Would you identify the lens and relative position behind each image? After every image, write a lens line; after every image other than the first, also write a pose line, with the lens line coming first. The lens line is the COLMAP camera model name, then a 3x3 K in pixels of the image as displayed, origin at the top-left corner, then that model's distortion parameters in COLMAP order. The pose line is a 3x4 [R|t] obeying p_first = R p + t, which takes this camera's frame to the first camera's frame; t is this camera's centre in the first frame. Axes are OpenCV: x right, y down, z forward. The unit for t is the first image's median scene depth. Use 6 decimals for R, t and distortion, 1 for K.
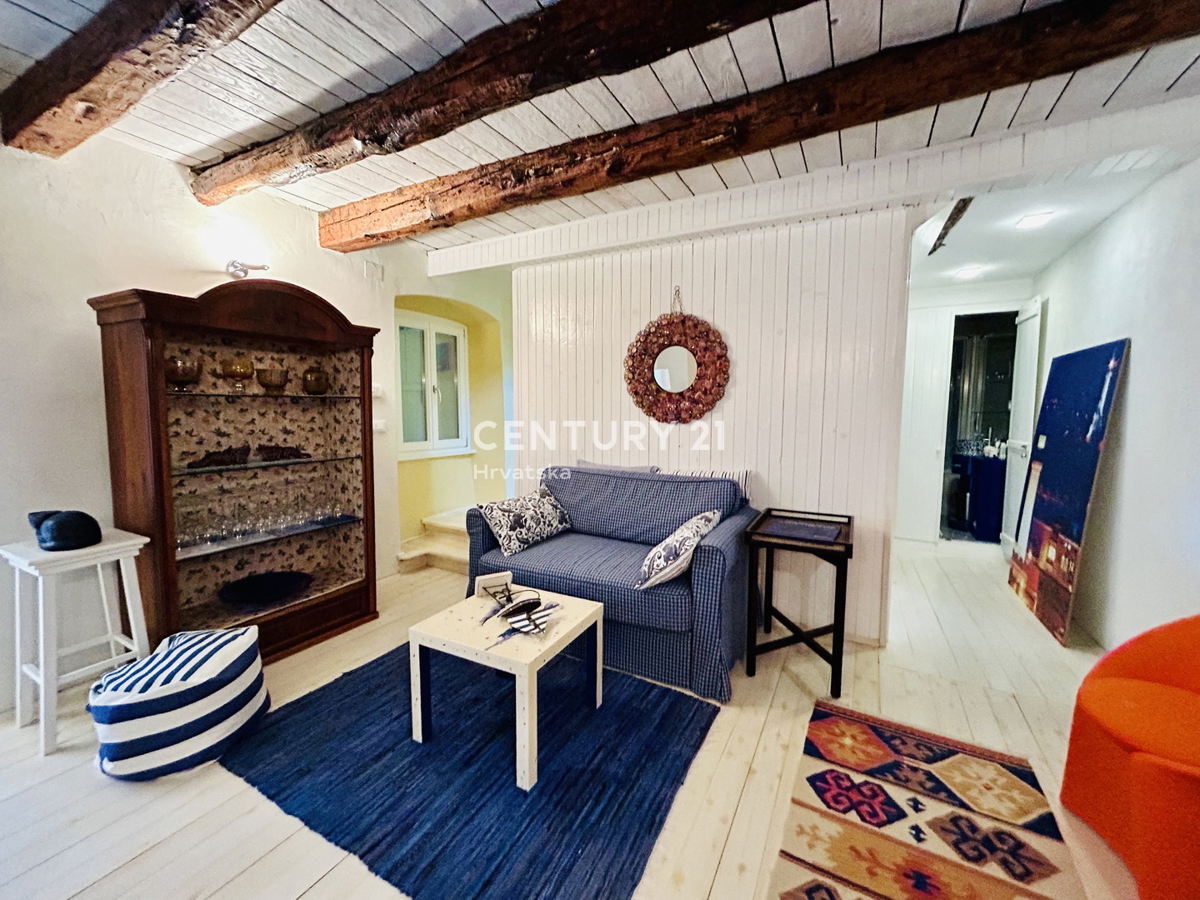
lens RADIAL K [[484.3, 0, 602.2], [0, 484.3, 446.2], [0, 0, 1]] dist [0.000935, 0.001140]
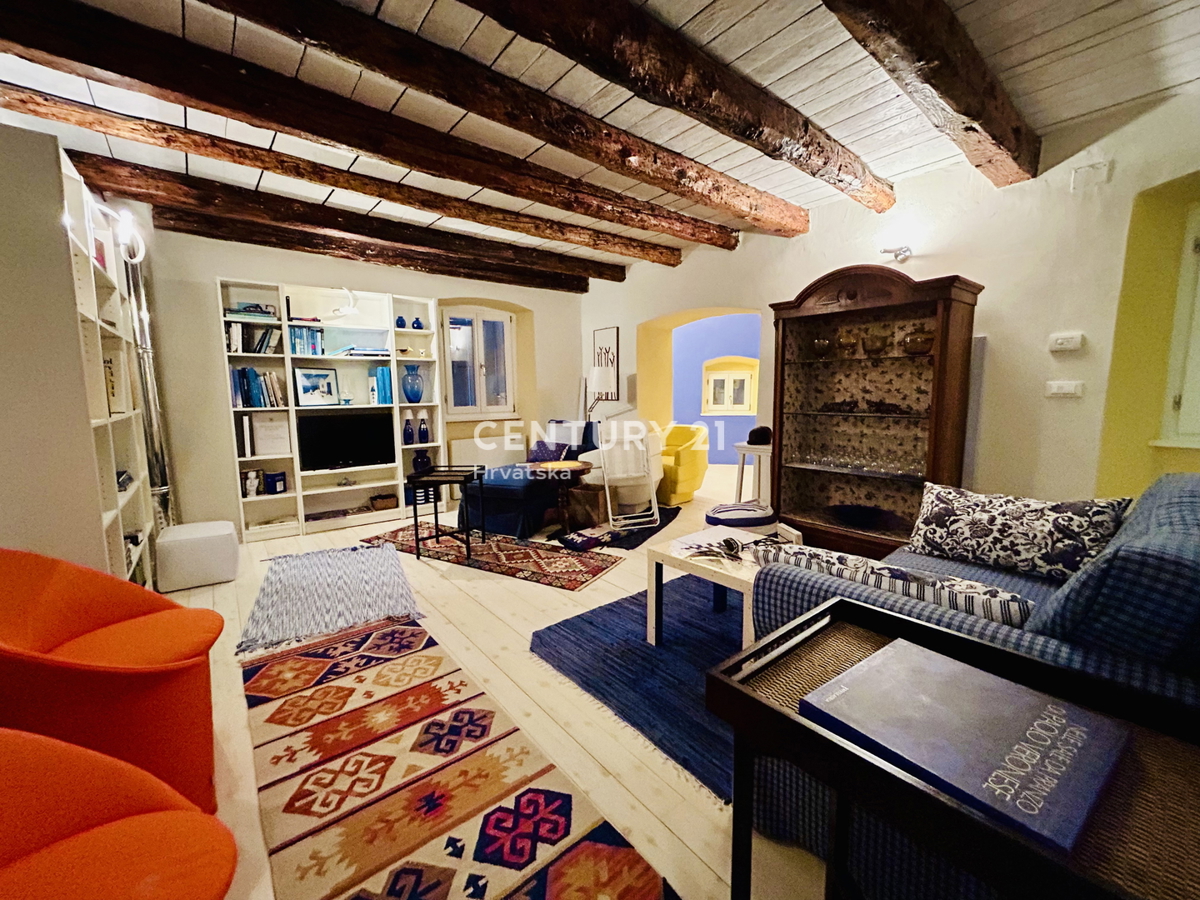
lens RADIAL K [[484.3, 0, 602.5], [0, 484.3, 446.8], [0, 0, 1]] dist [0.000935, 0.001140]
pose [[-0.340338, 0.117876, -0.932885, 0.708498], [-0.065893, 0.986683, 0.148713, -0.025119], [0.937991, 0.112083, -0.328039, 0.801094]]
